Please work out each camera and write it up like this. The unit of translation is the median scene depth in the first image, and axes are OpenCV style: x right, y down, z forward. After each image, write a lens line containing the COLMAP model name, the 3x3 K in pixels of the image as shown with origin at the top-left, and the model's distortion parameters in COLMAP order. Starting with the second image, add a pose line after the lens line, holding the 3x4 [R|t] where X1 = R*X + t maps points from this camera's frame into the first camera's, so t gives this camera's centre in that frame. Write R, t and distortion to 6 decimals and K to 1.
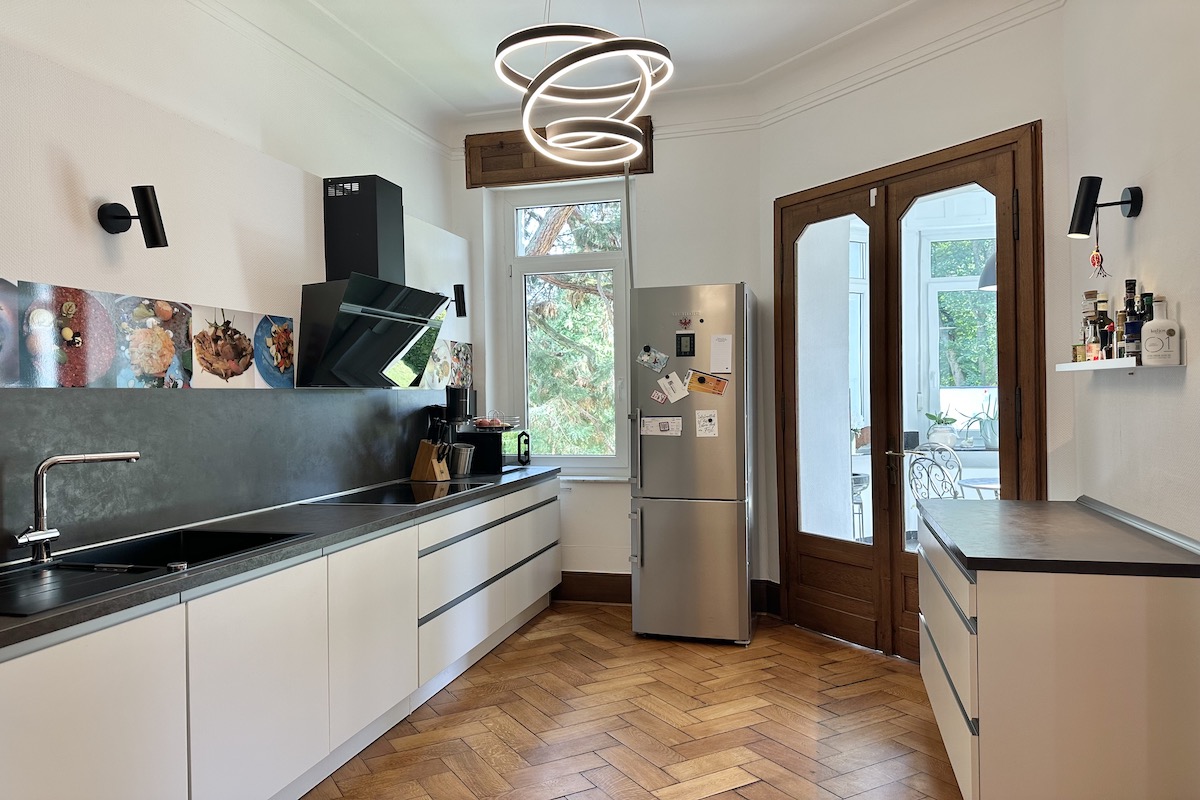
lens RADIAL K [[840.7, 0, 593.0], [0, 840.7, 395.2], [0, 0, 1]] dist [0.008237, -0.032599]
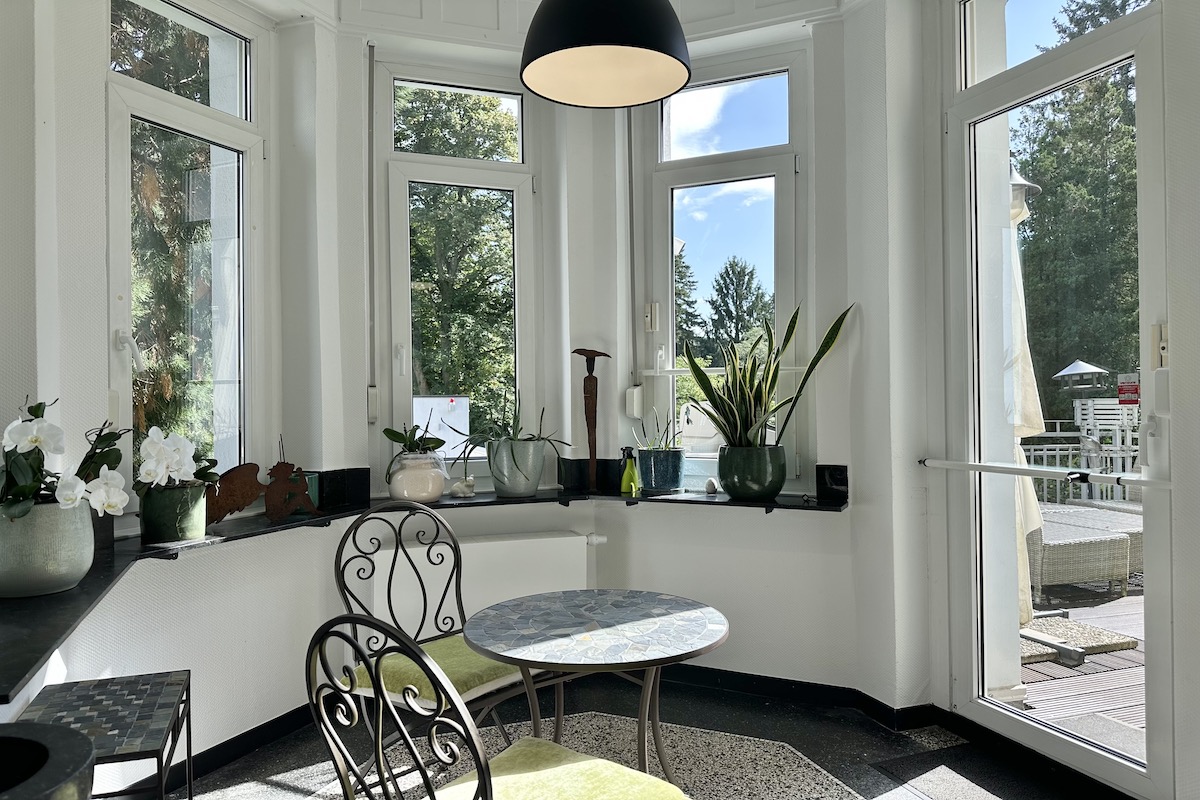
lens RADIAL K [[840.7, 0, 597.5], [0, 840.7, 396.0], [0, 0, 1]] dist [0.008237, -0.032599]
pose [[0.816902, 0.011374, 0.576664, 0.258504], [-0.005526, 0.999914, -0.011894, 0.009496], [-0.576750, 0.006530, 0.816895, 0.638284]]
